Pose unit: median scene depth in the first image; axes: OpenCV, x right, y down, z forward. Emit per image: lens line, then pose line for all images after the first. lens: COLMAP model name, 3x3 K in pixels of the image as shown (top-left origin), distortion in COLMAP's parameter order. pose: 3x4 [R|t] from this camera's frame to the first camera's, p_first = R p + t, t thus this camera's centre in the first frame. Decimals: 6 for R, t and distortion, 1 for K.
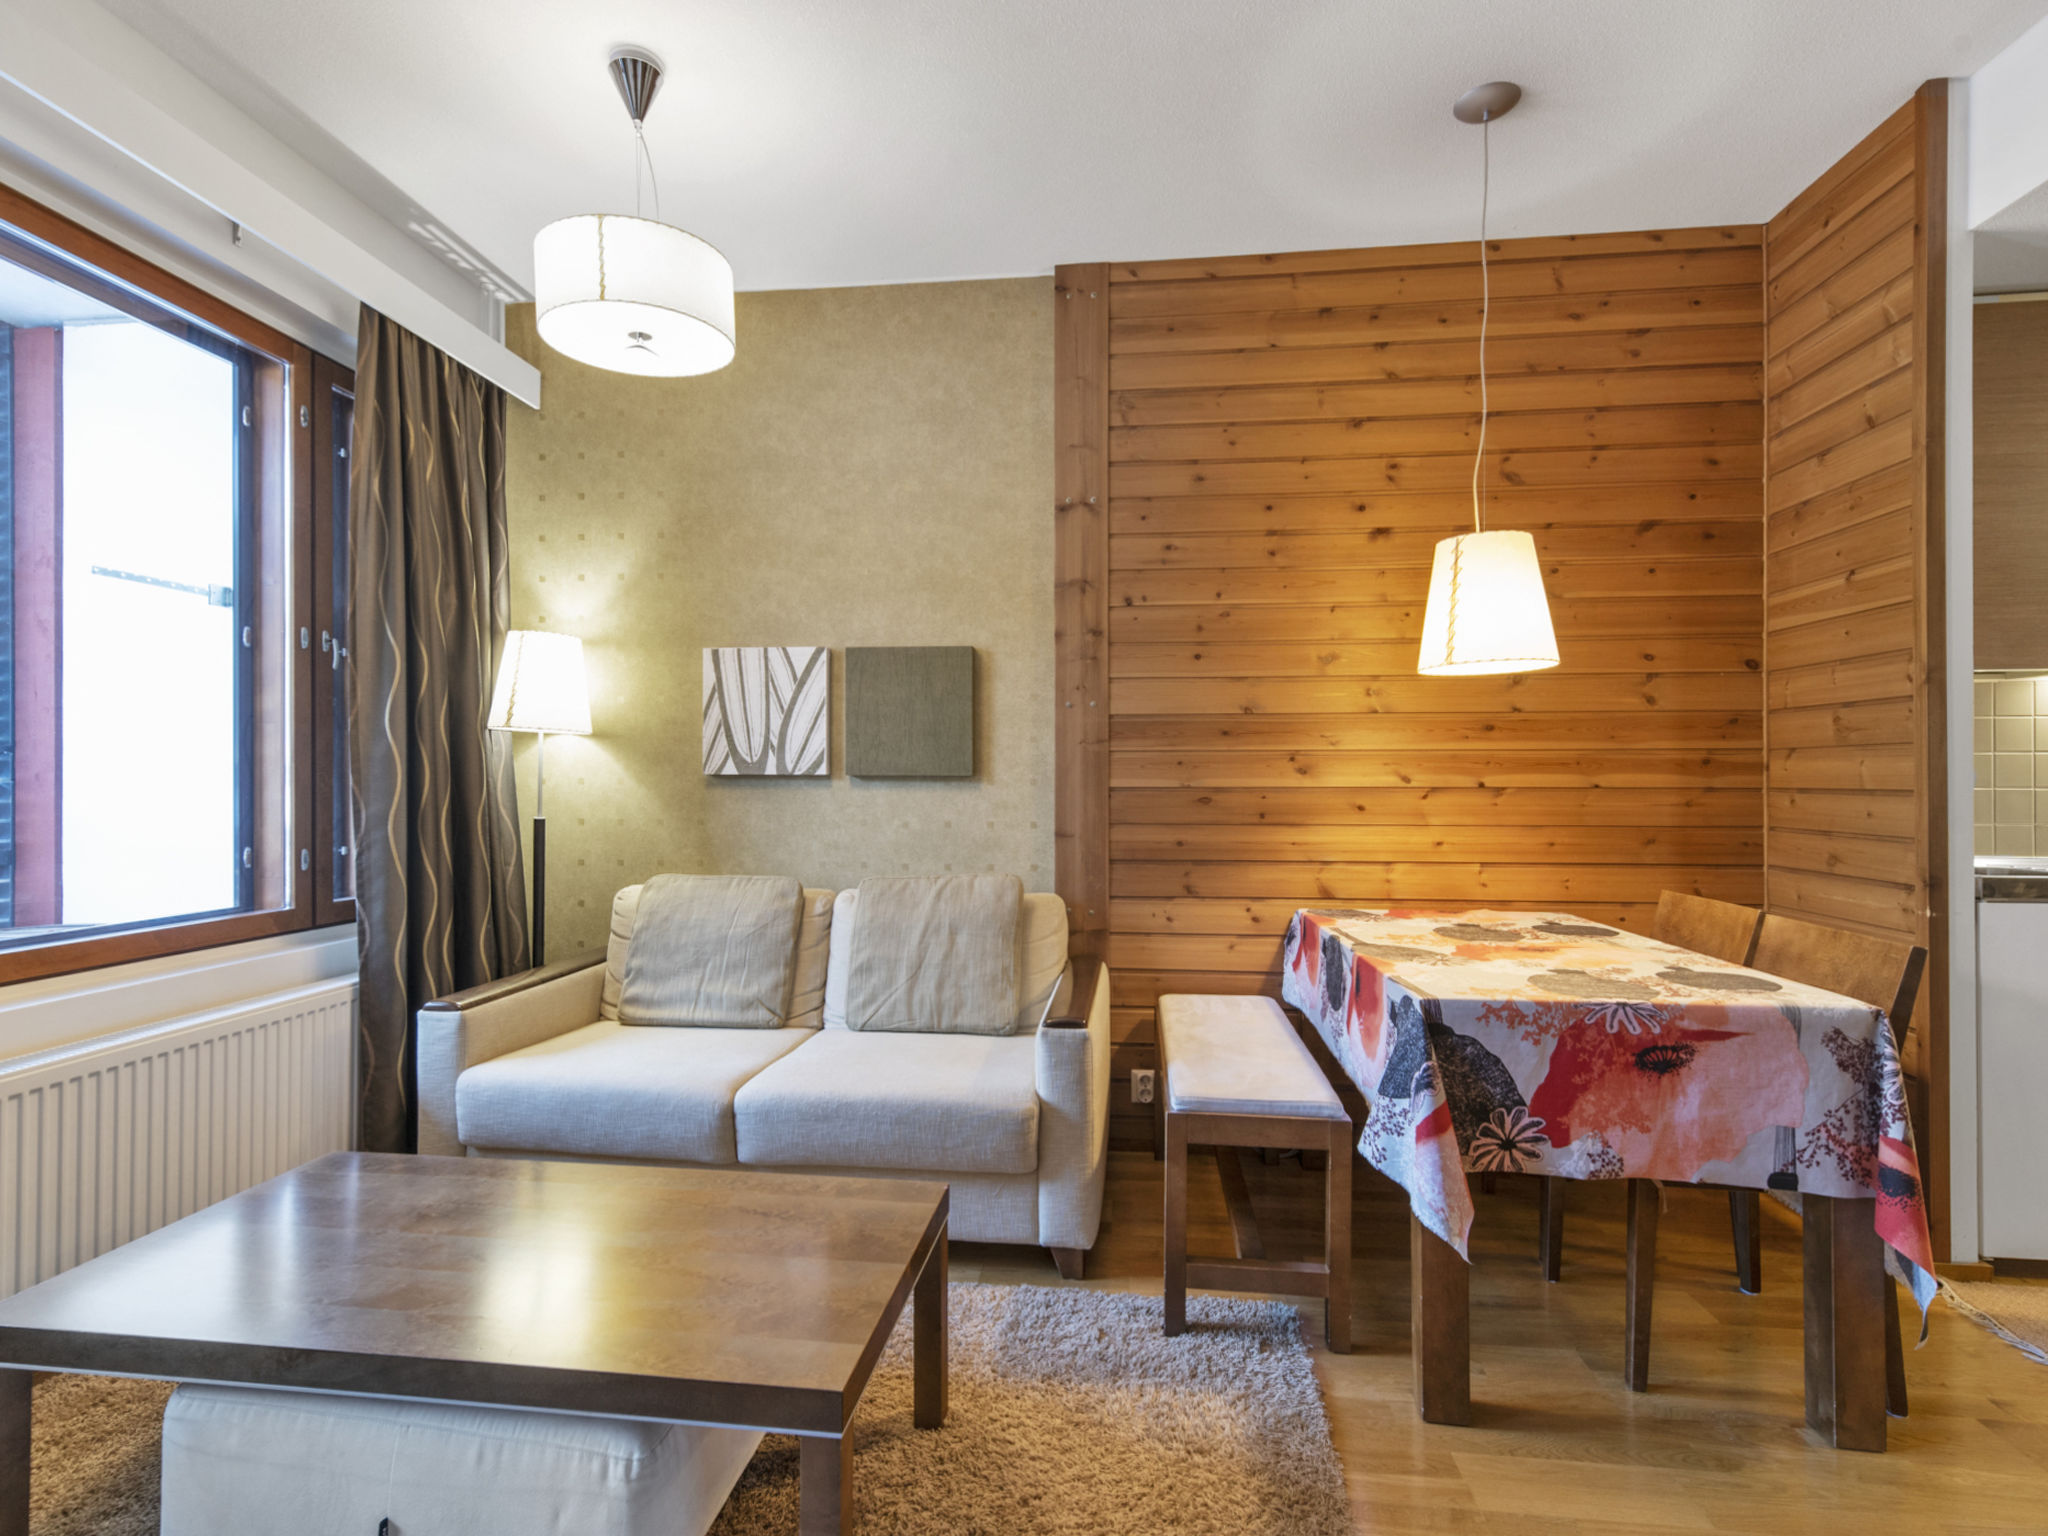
lens RADIAL K [[997.4, 0, 1024.9], [0, 997.4, 770.1], [0, 0, 1]] dist [0.008269, -0.000004]
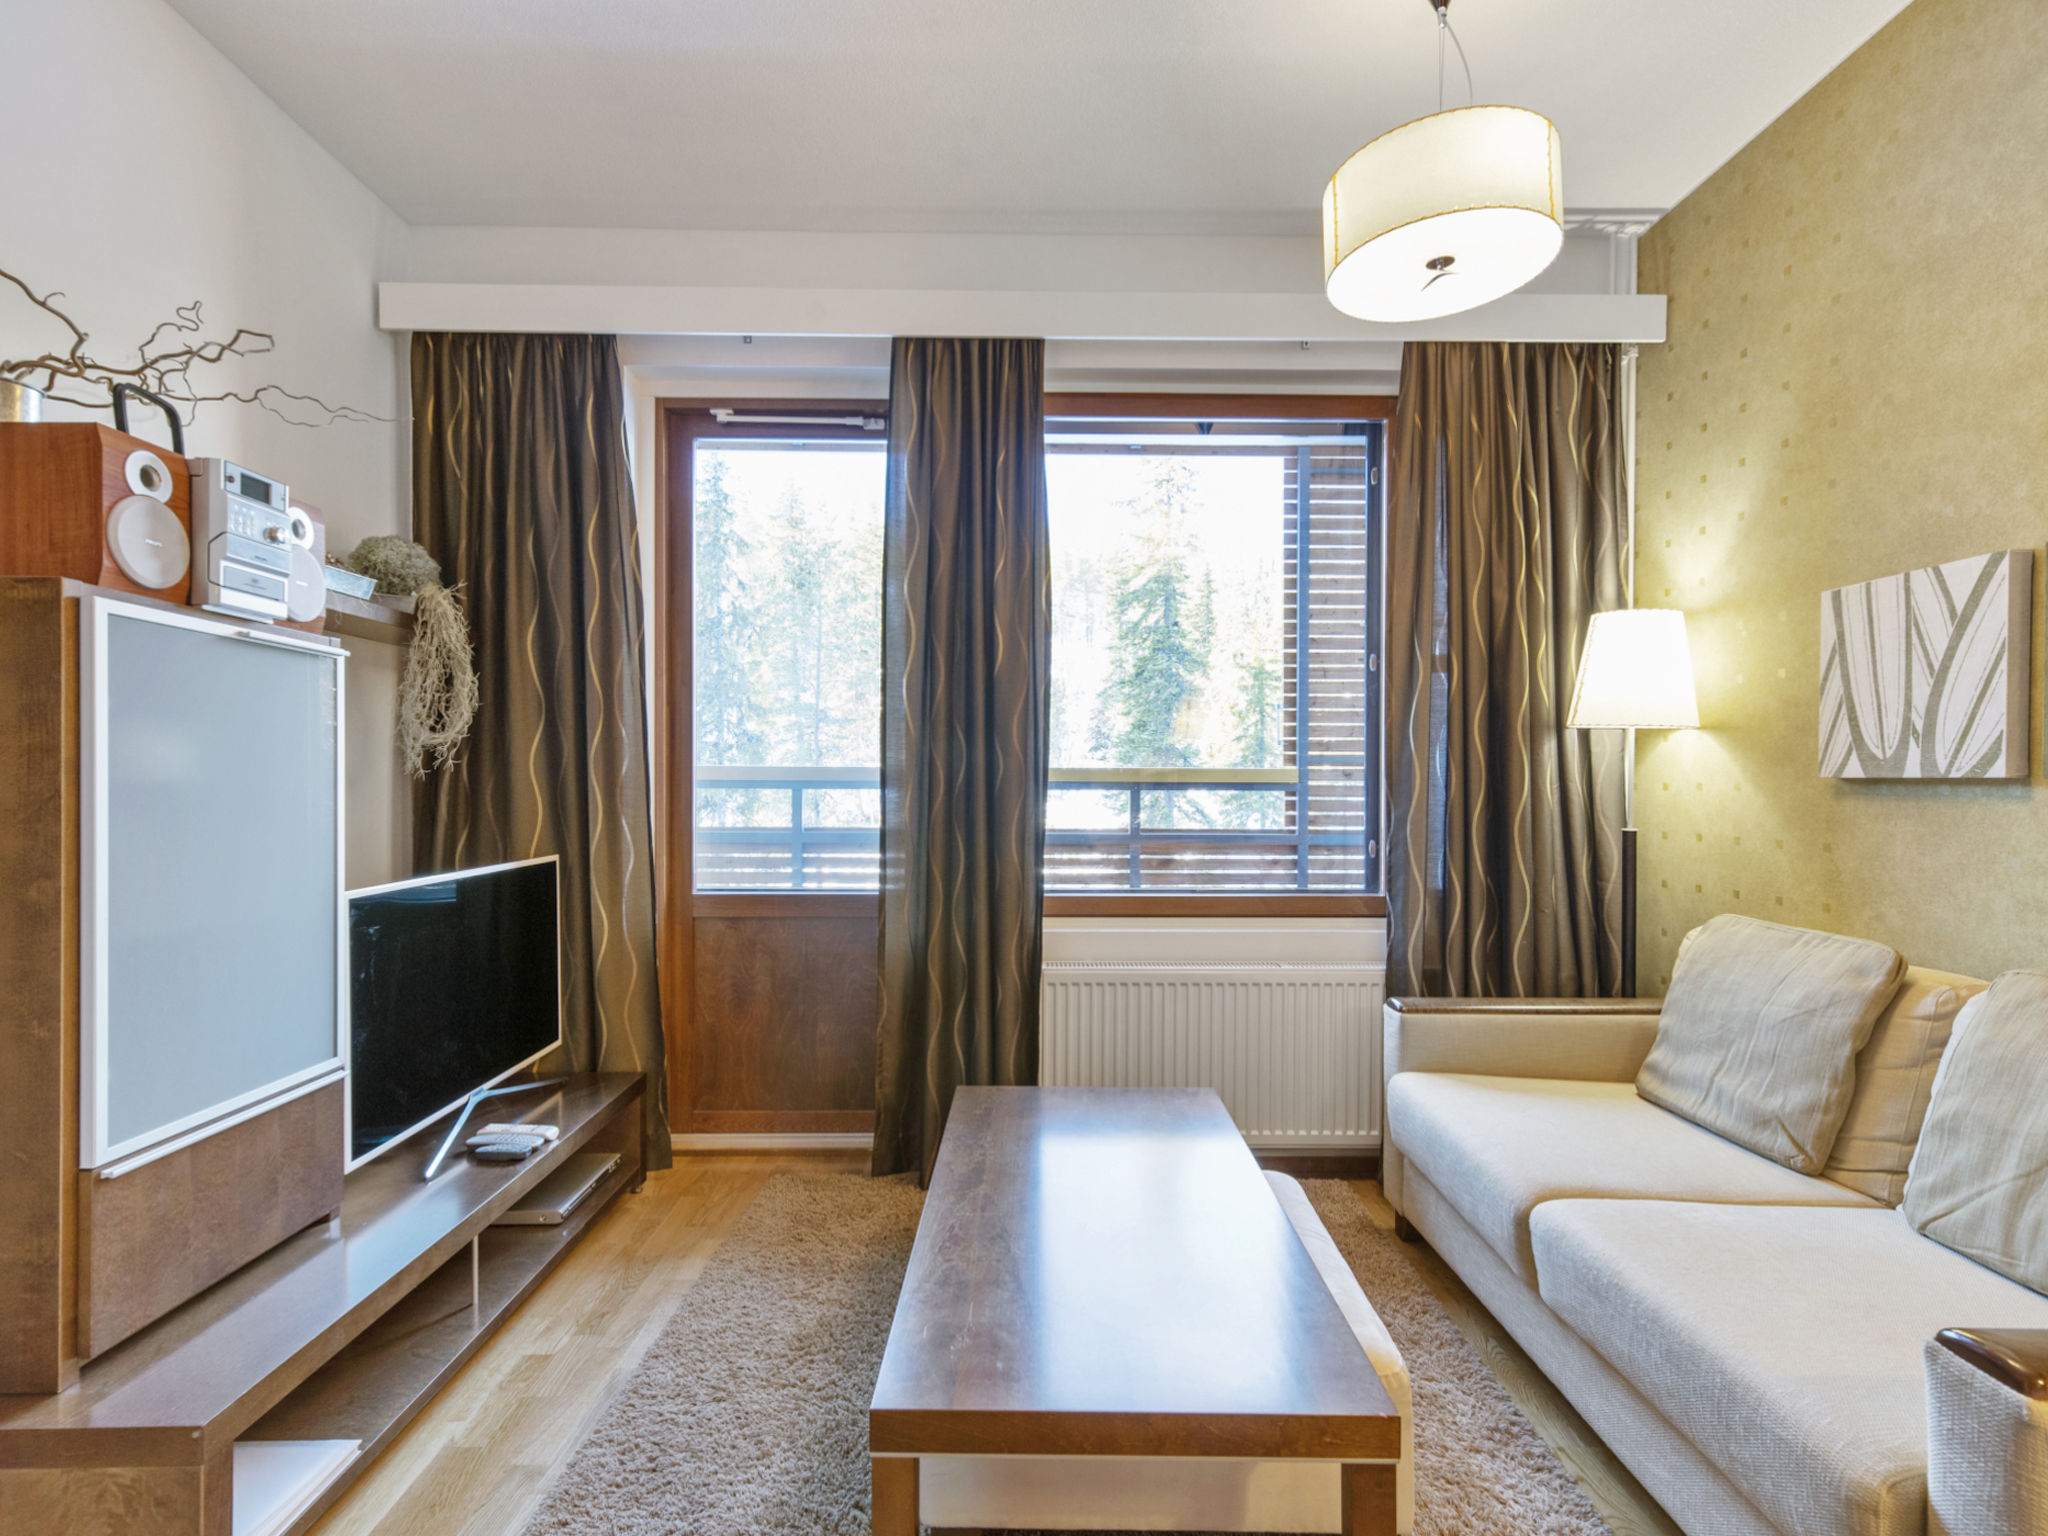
lens RADIAL K [[997.4, 0, 1022.6], [0, 997.4, 785.3], [0, 0, 1]] dist [0.008269, -0.000004]
pose [[0.121449, 0.003716, -0.992591, 0.293205], [0.007096, 0.999964, 0.004612, 0.002517], [0.992572, -0.007604, 0.121418, 0.379473]]
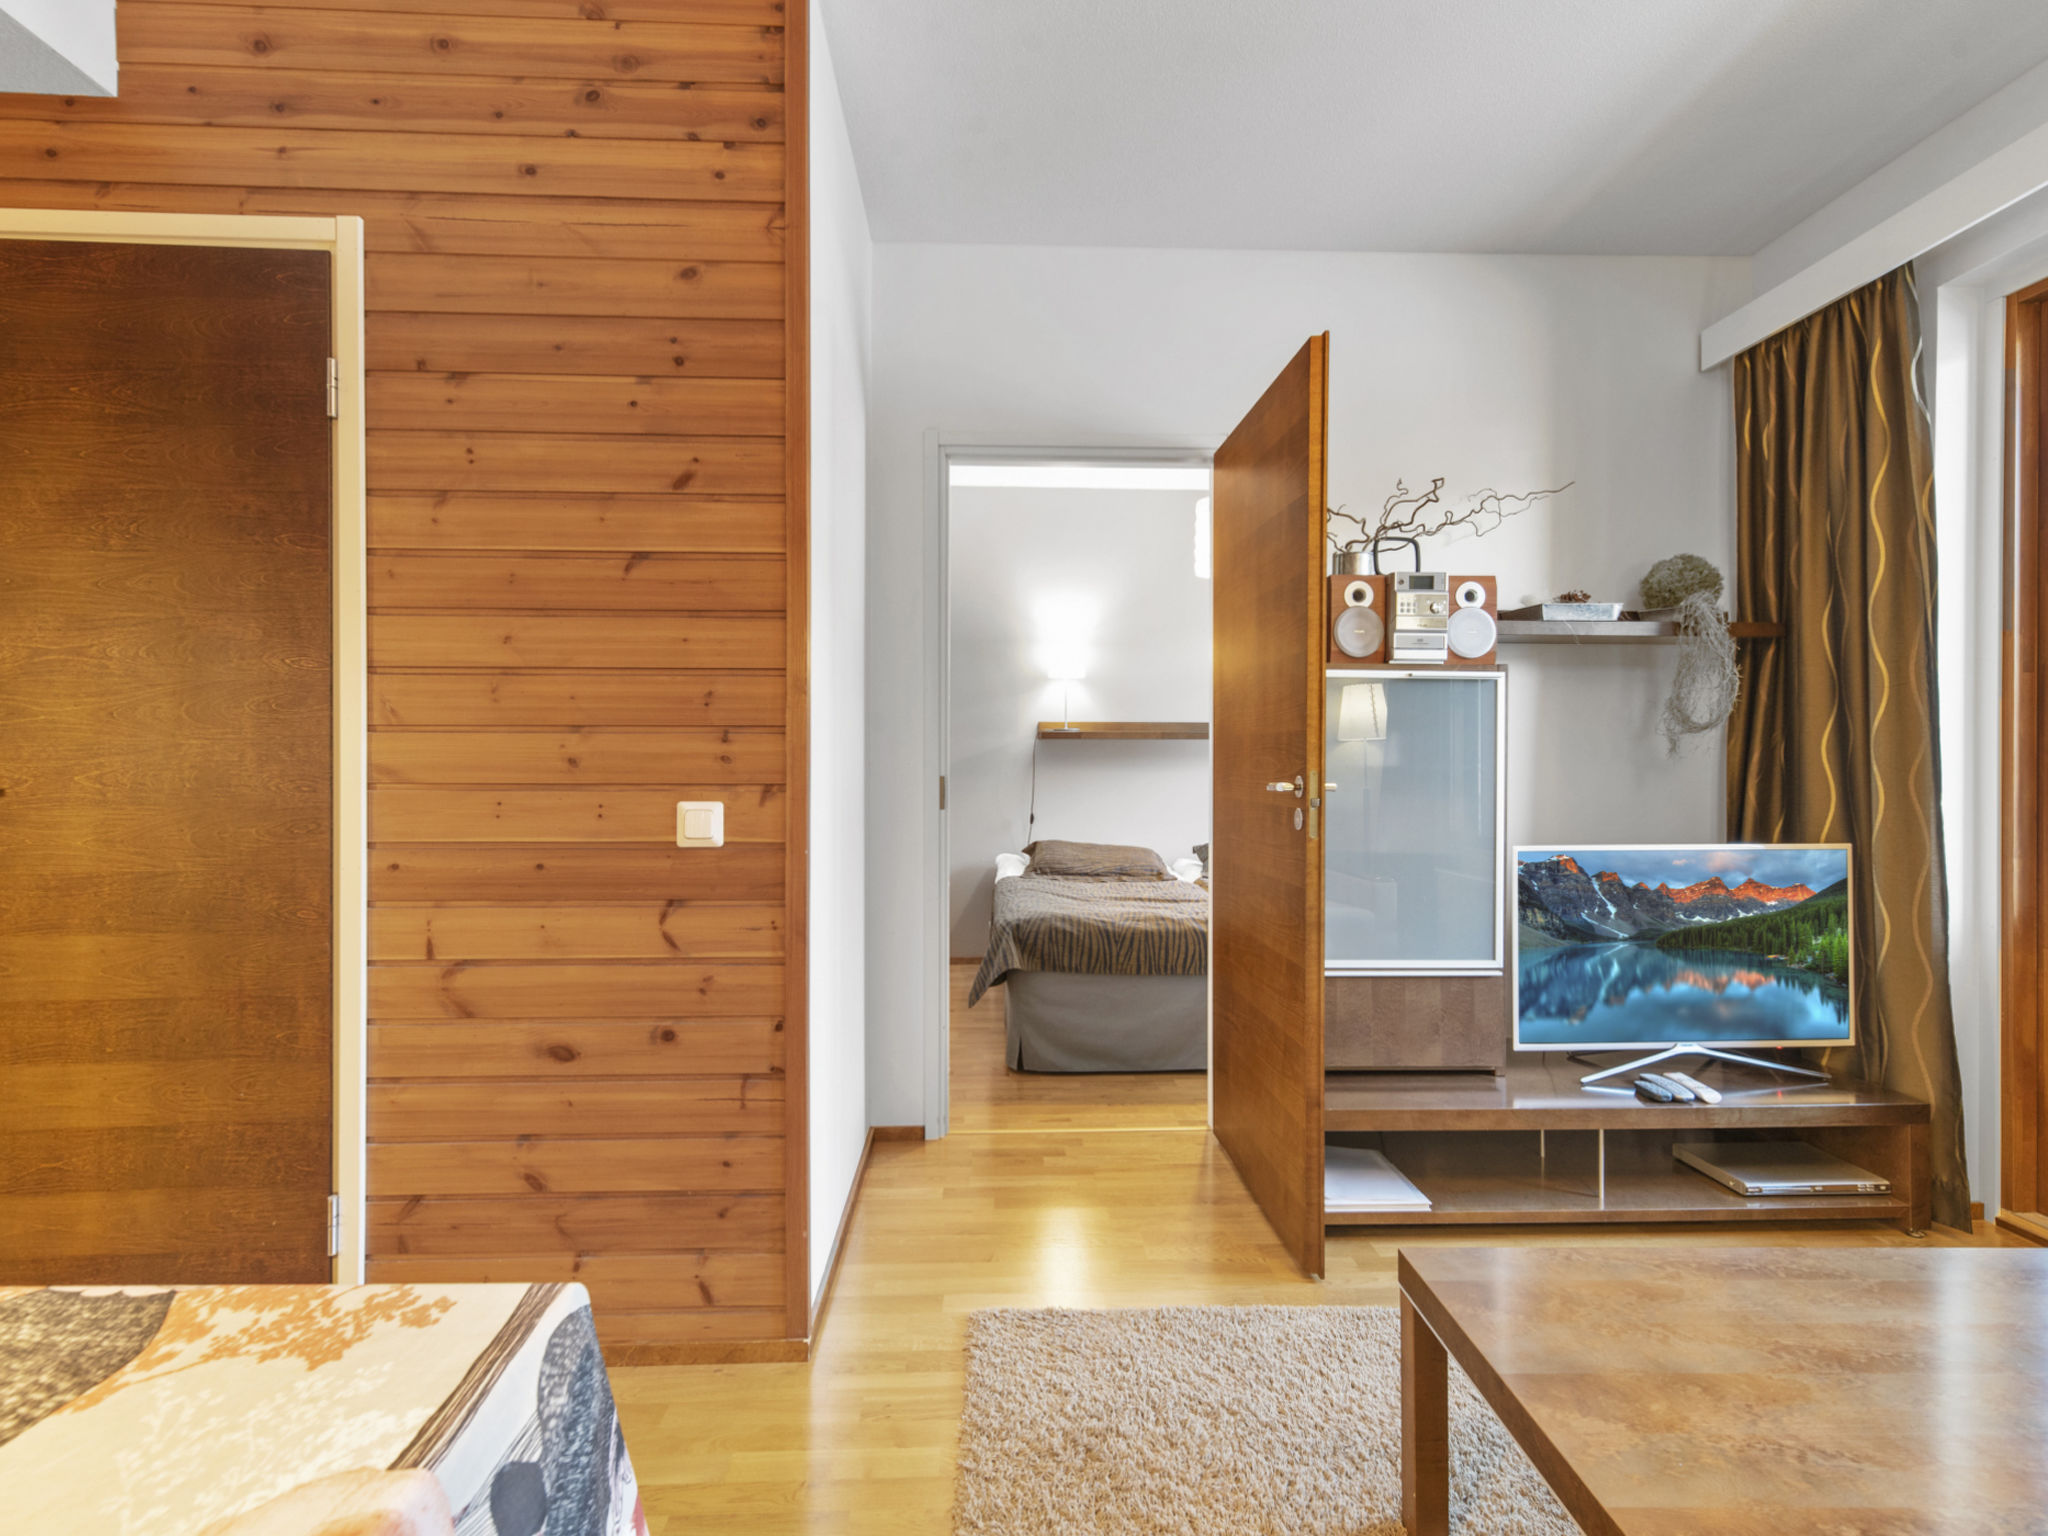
lens RADIAL K [[997.4, 0, 1018.5], [0, 997.4, 762.3], [0, 0, 1]] dist [0.008269, -0.000004]
pose [[-0.989334, -0.000127, -0.145666, 0.176240], [0.001174, 0.999960, -0.008840, 0.003598], [0.145661, -0.008917, -0.989294, 0.812585]]
